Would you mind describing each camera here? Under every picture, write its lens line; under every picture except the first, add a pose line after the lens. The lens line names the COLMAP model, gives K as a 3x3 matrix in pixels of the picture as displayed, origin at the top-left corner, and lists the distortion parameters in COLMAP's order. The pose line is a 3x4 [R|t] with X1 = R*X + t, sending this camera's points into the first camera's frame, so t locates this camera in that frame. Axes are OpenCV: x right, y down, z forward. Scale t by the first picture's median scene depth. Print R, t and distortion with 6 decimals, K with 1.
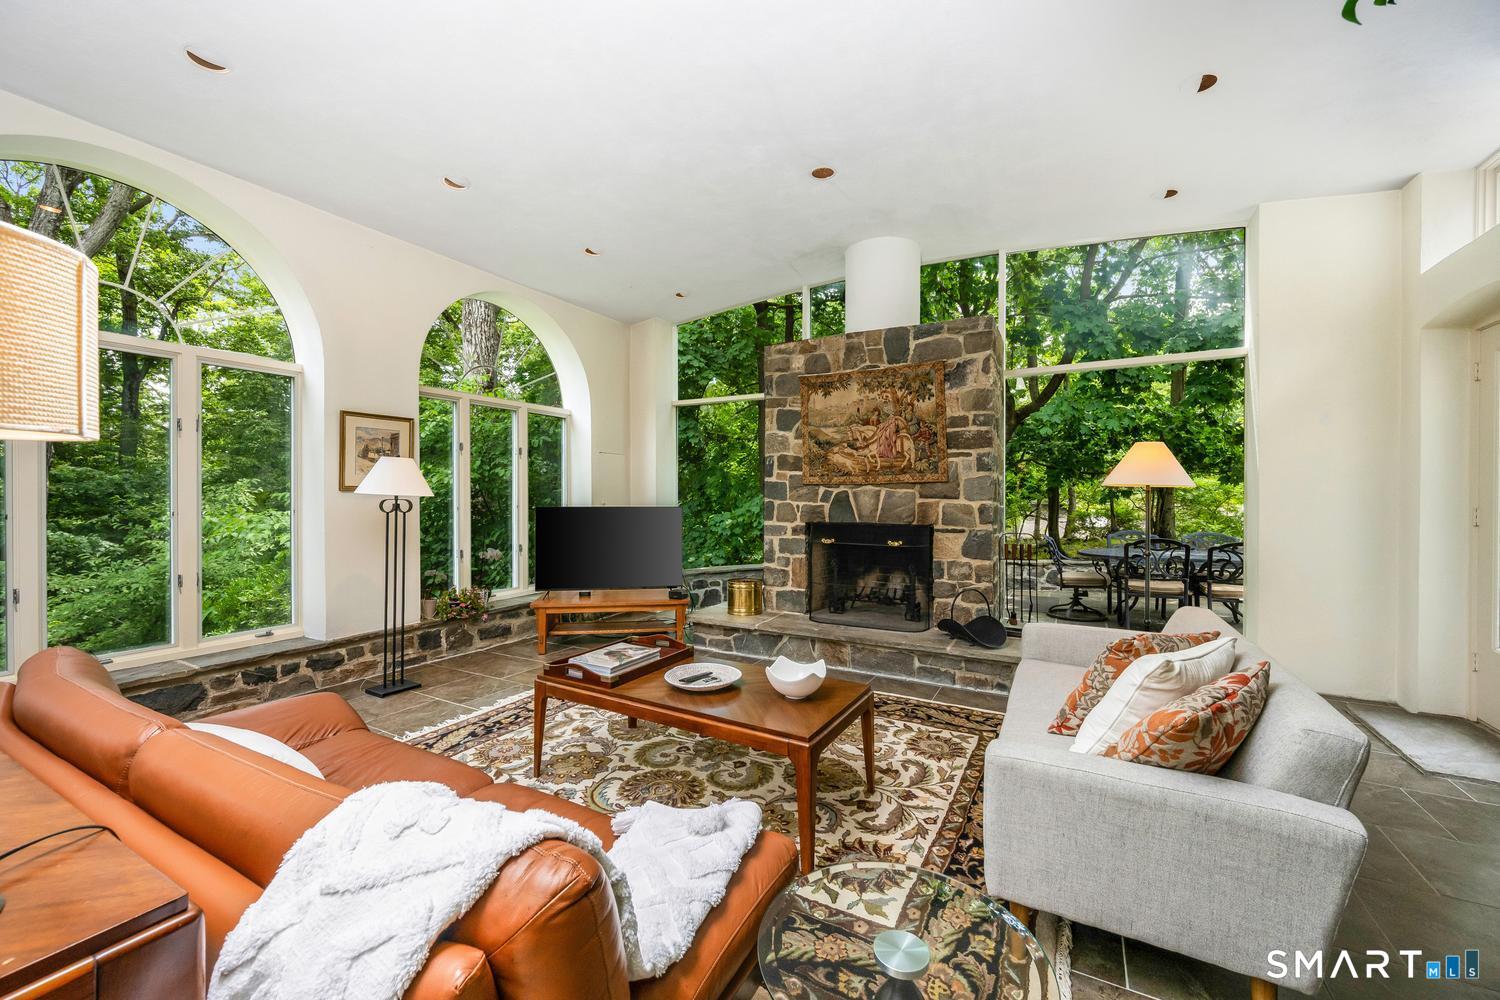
lens RADIAL K [[588.7, 0, 750.0], [0, 588.7, 500.0], [0, 0, 1]] dist [0.001059, 0.000089]
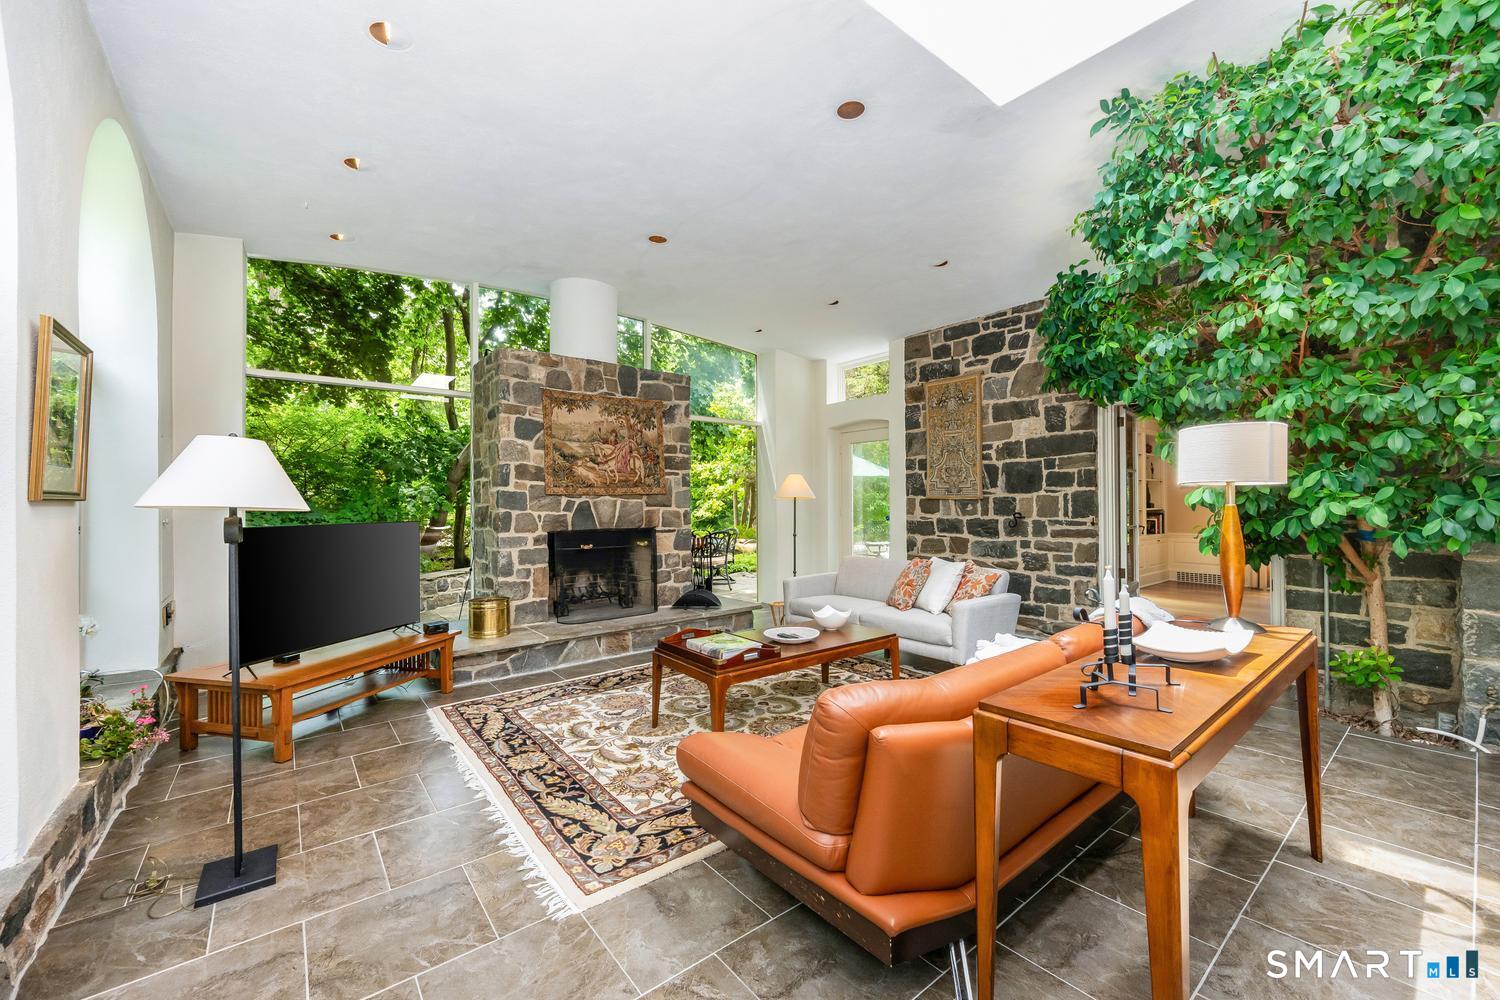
lens RADIAL K [[588.7, 0, 750.0], [0, 588.7, 500.0], [0, 0, 1]] dist [0.001059, 0.000089]
pose [[0.377835, 0.000880, 0.925872, -0.761405], [0.015729, 0.999849, -0.007369, -0.004139], [-0.925739, 0.017347, 0.377765, 0.305158]]
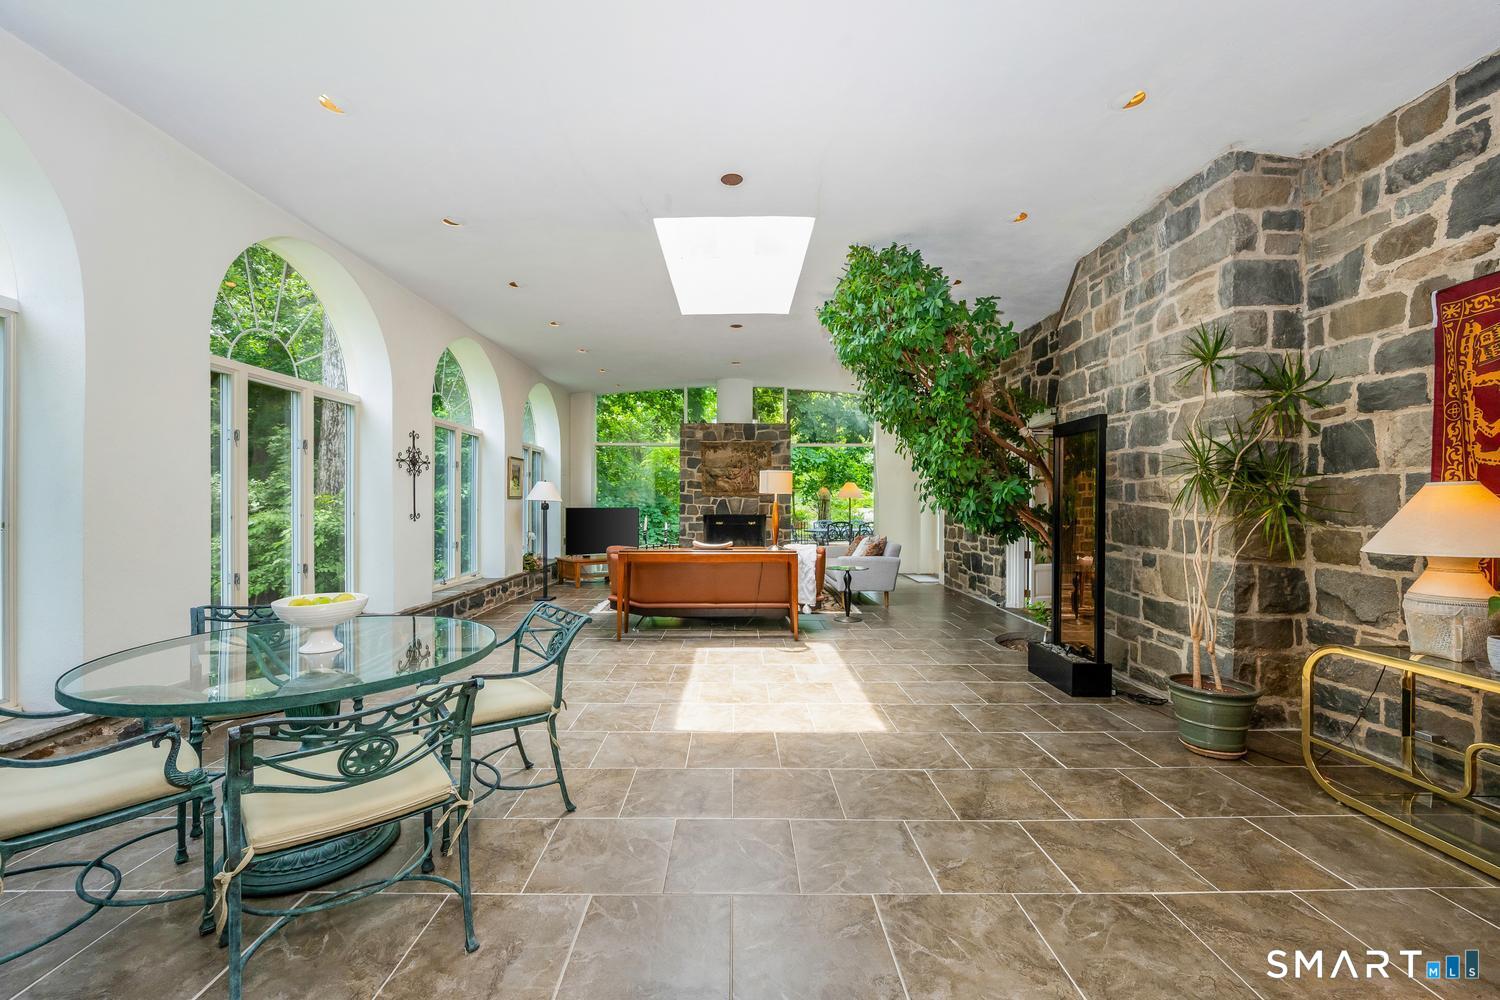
lens RADIAL K [[588.7, 0, 750.0], [0, 588.7, 500.0], [0, 0, 1]] dist [0.001059, 0.000089]
pose [[0.862672, 0.000105, 0.505764, -0.823999], [0.004719, 0.999955, -0.008257, 0.005435], [-0.505742, 0.009510, 0.862632, -0.847862]]
